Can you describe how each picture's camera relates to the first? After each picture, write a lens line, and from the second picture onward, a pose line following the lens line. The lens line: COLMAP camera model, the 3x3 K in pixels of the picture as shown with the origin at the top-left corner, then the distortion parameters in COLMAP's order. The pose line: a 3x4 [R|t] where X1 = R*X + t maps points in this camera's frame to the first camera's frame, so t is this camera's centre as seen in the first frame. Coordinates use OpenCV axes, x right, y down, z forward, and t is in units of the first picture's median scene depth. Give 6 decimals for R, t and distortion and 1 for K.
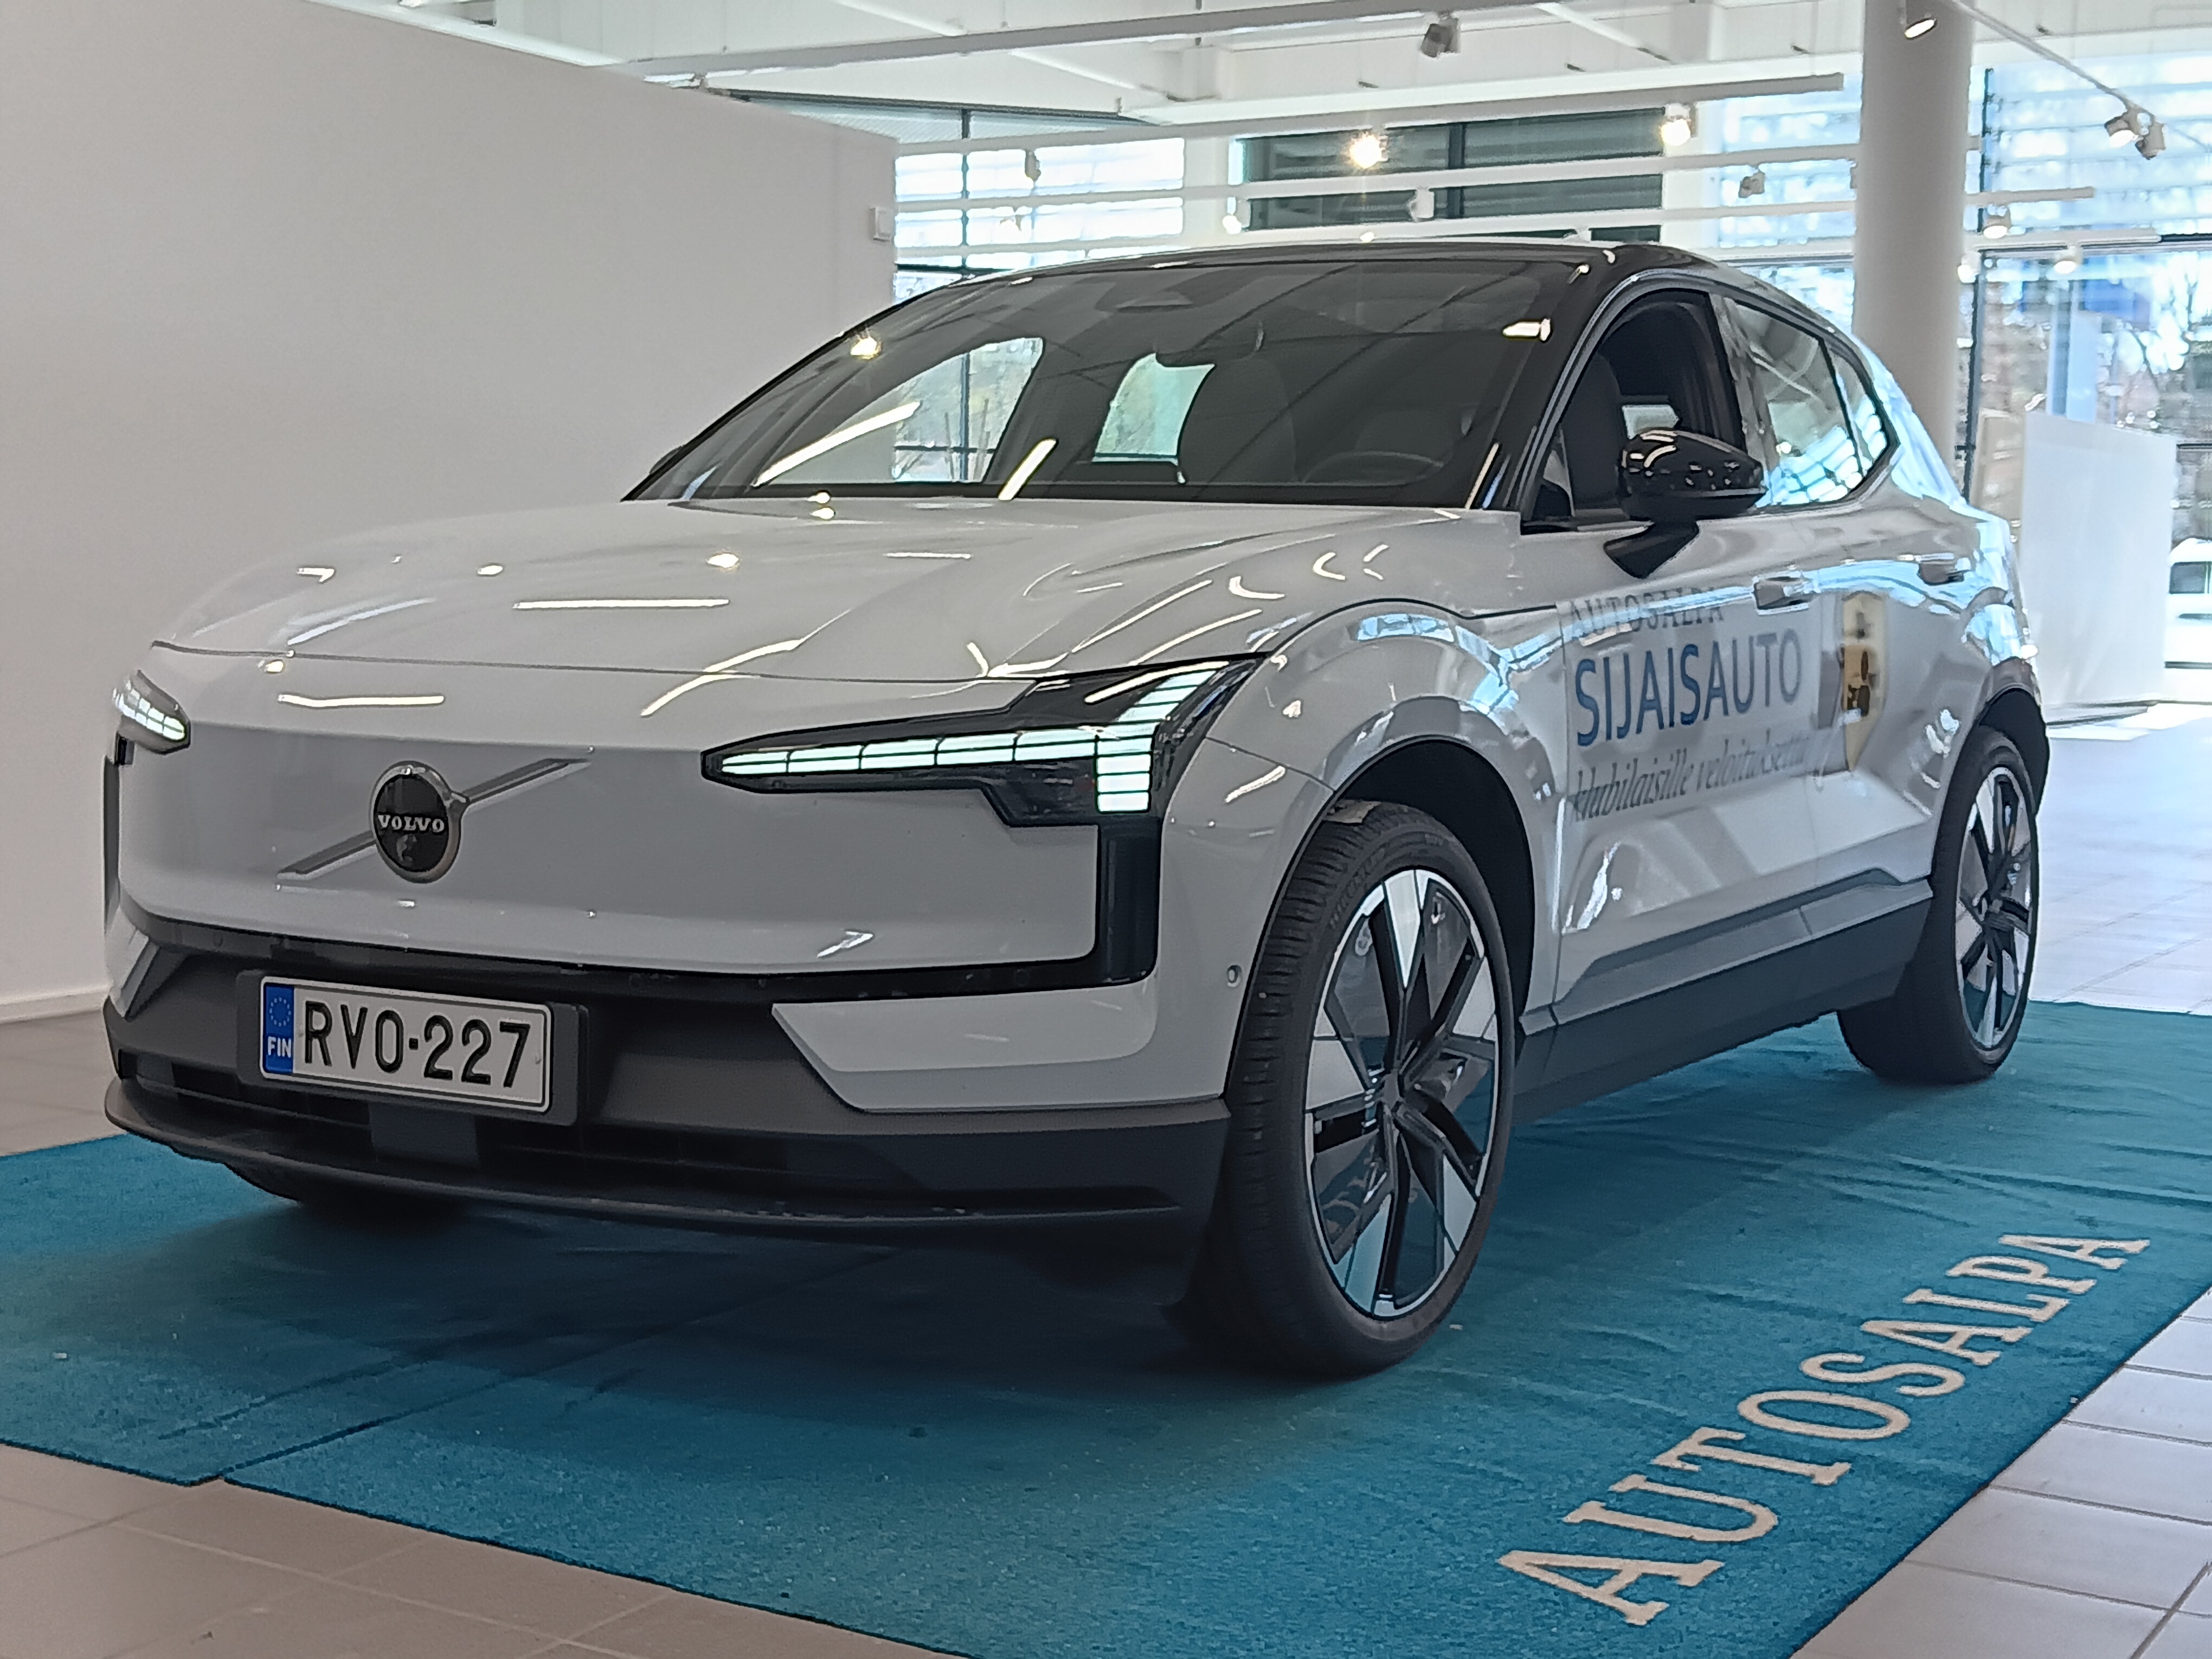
lens RADIAL K [[3194.9, 0, 1107.6], [0, 3194.9, 824.9], [0, 0, 1]] dist [0.226734, 0.000000]
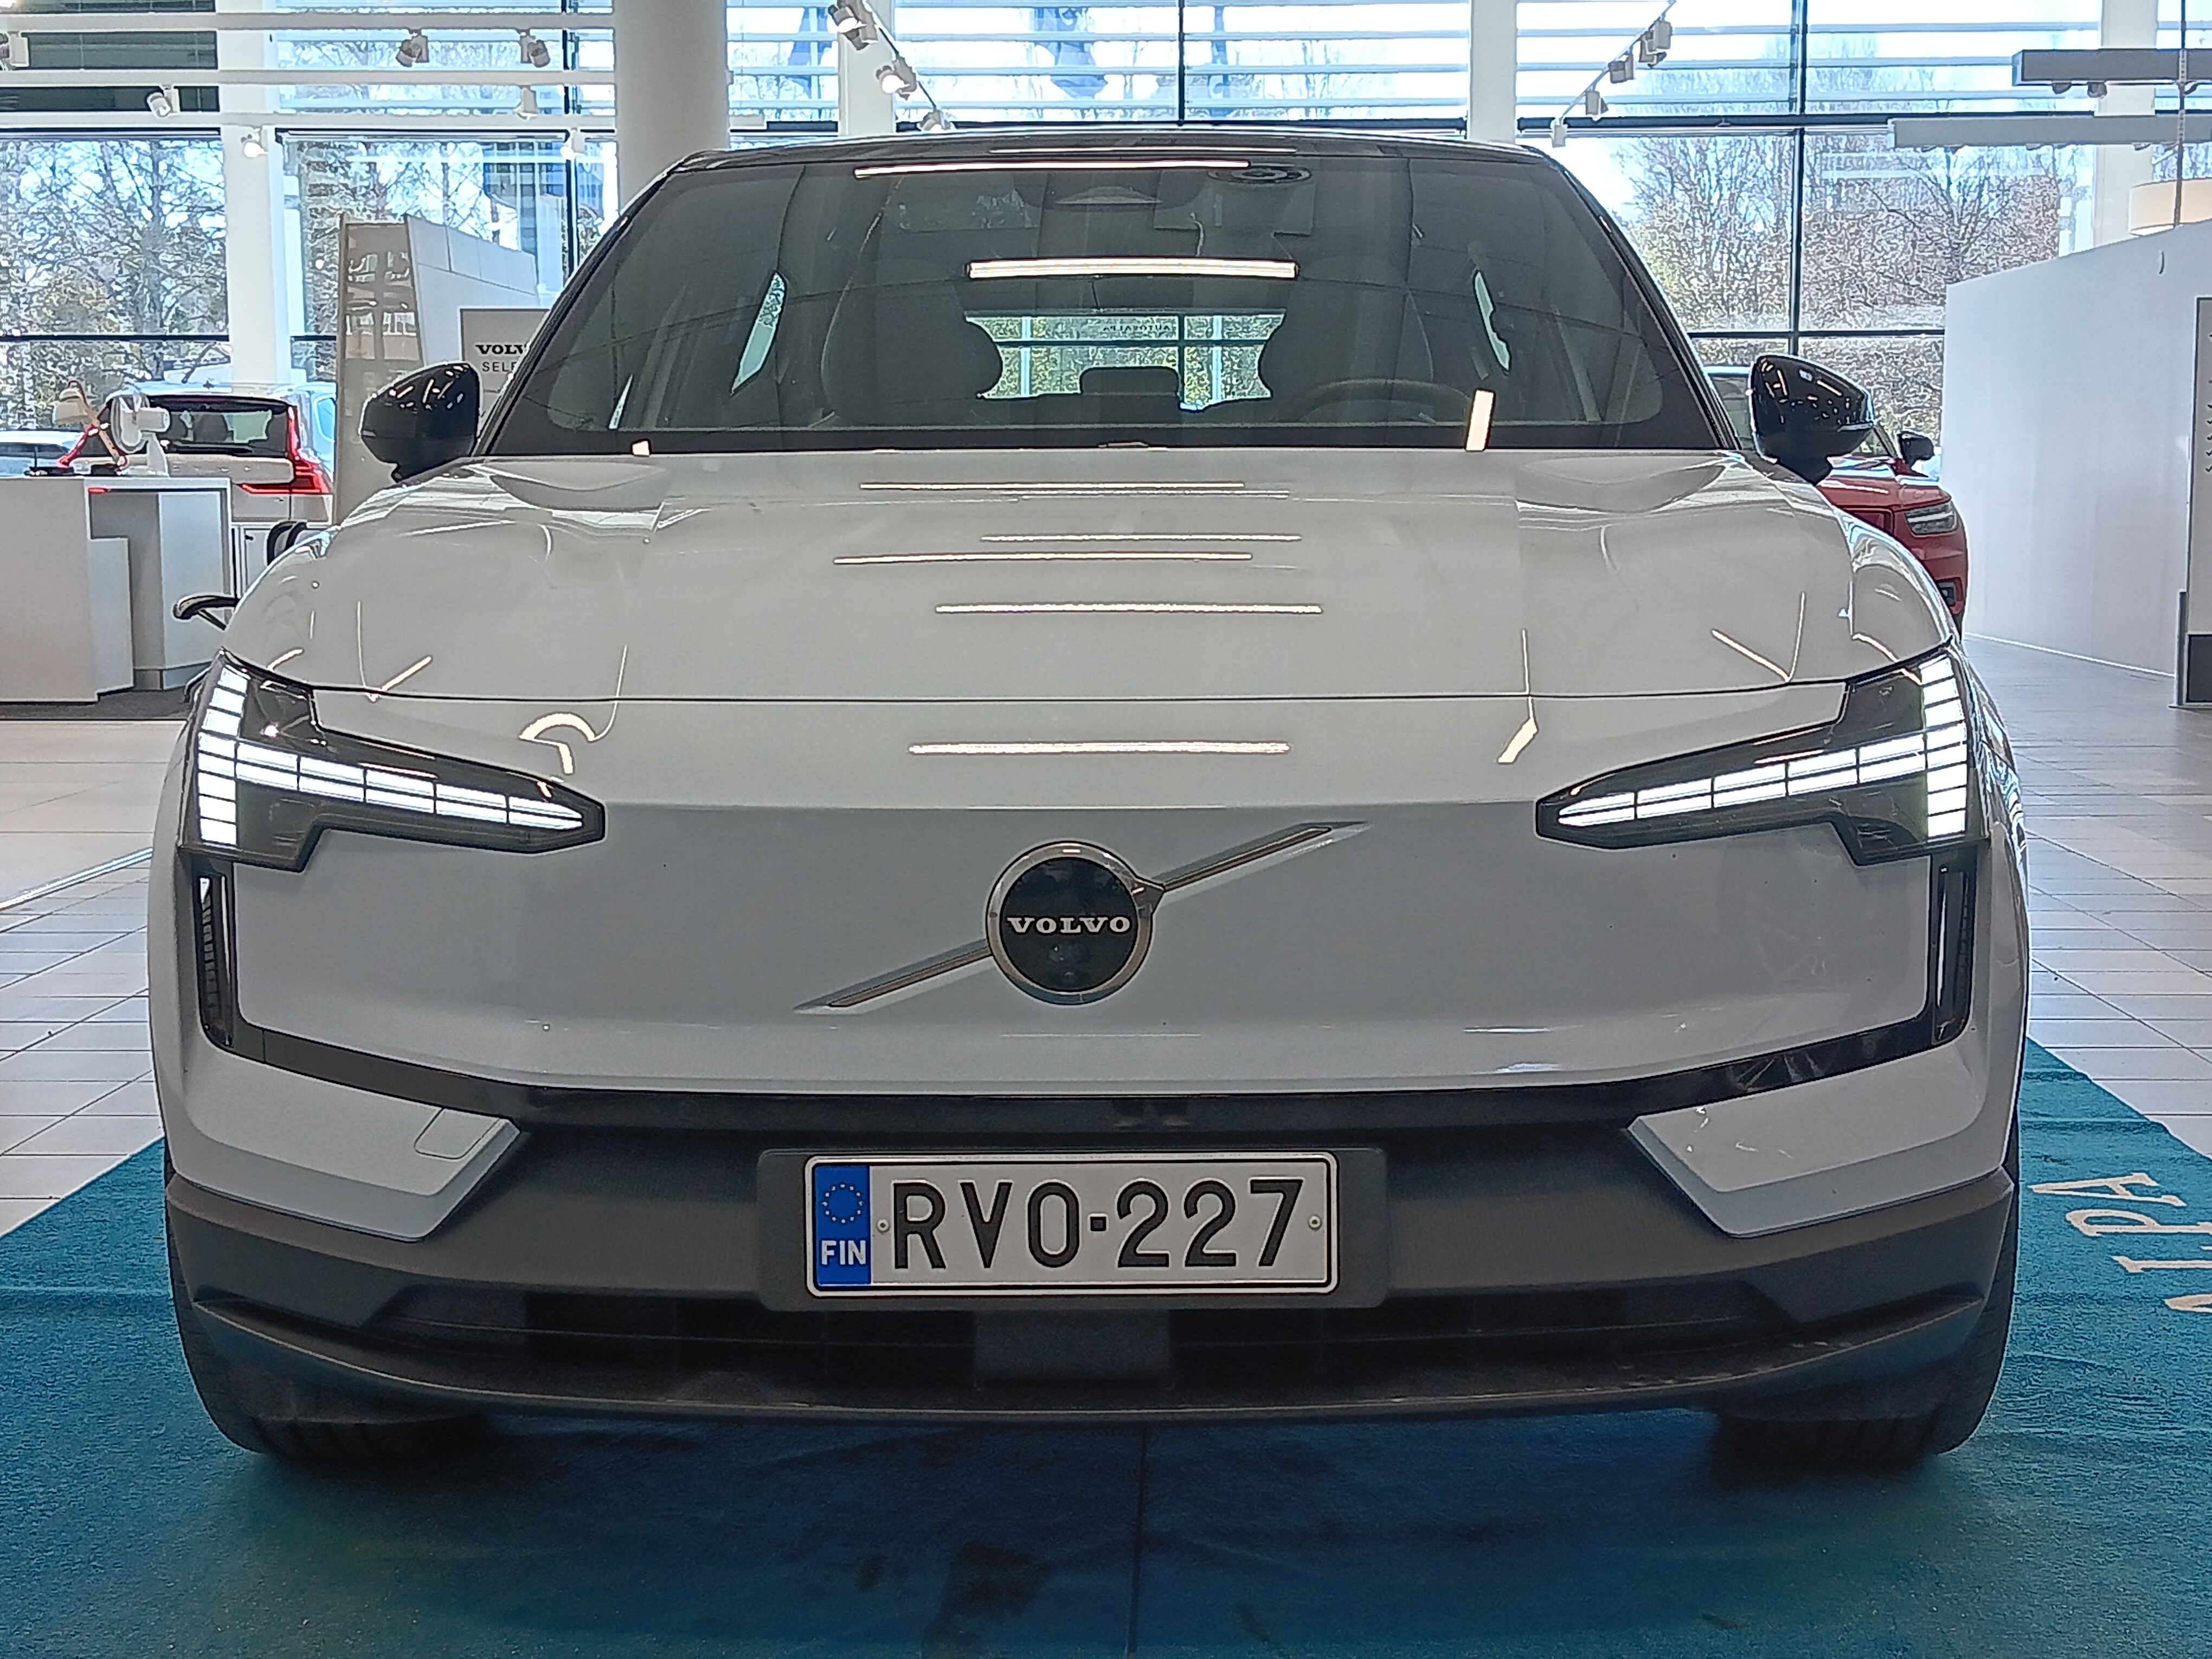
lens RADIAL K [[3194.9, 0, 1096.8], [0, 3194.9, 839.8], [0, 0, 1]] dist [0.226734, 0.000000]
pose [[0.846033, -0.078963, 0.527250, -0.607527], [0.061464, 0.996823, 0.050662, -0.057527], [-0.529575, -0.010455, 0.848199, 0.393512]]
